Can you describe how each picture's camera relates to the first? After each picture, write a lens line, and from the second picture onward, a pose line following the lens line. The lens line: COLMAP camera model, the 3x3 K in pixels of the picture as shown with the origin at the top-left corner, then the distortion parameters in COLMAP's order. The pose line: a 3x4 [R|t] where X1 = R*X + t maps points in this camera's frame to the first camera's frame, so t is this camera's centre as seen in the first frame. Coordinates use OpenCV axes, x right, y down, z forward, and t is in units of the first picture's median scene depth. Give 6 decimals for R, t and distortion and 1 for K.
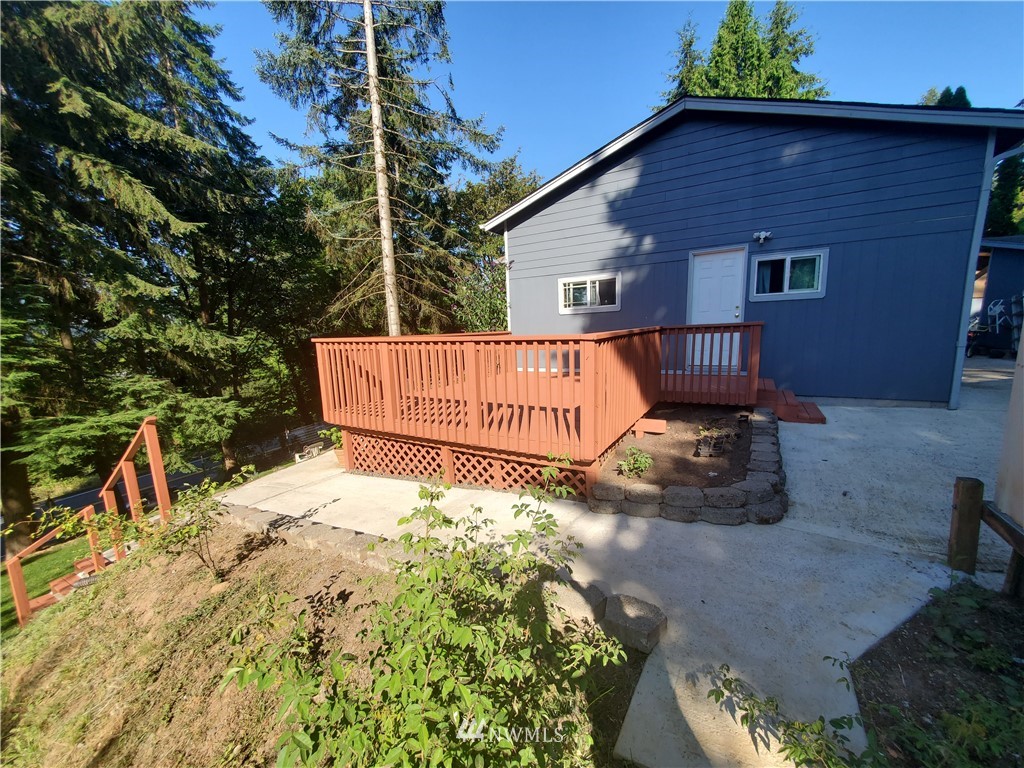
lens RADIAL K [[400.7, 0, 510.1], [0, 400.7, 387.6], [0, 0, 1]] dist [-0.000947, -0.000511]
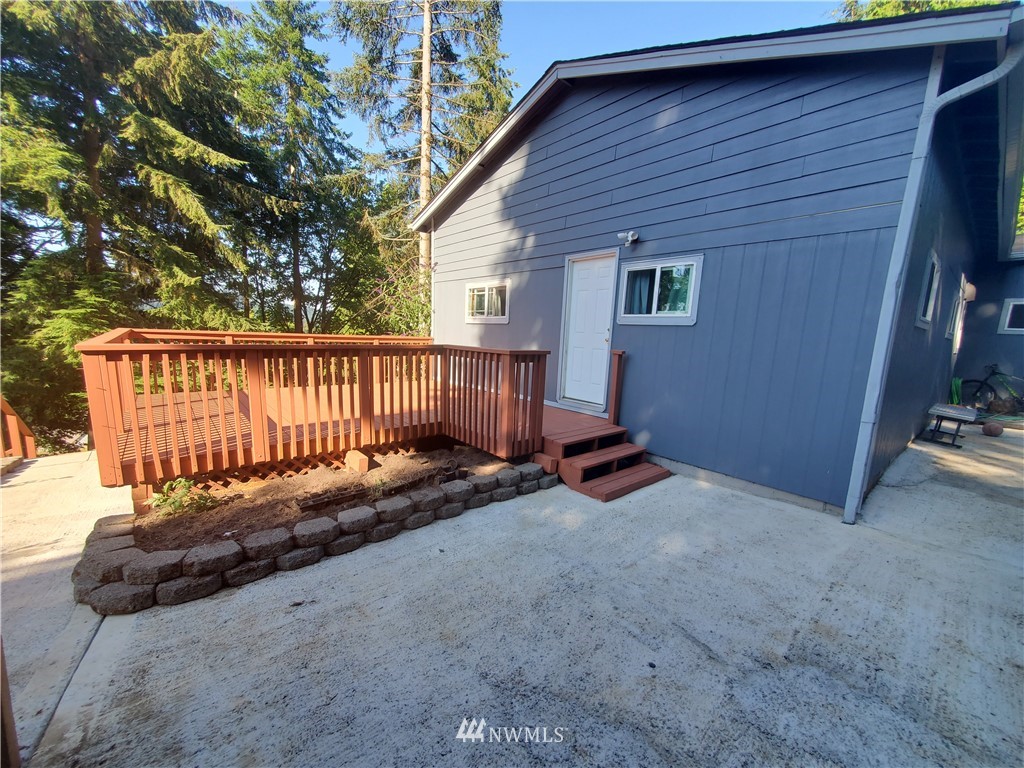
lens RADIAL K [[400.7, 0, 512.5], [0, 400.7, 390.1], [0, 0, 1]] dist [-0.000947, -0.000511]
pose [[0.940850, 0.125538, -0.314708, 0.567228], [-0.124955, 0.991916, 0.022113, -0.068787], [0.314940, 0.018520, 0.948931, 0.183623]]
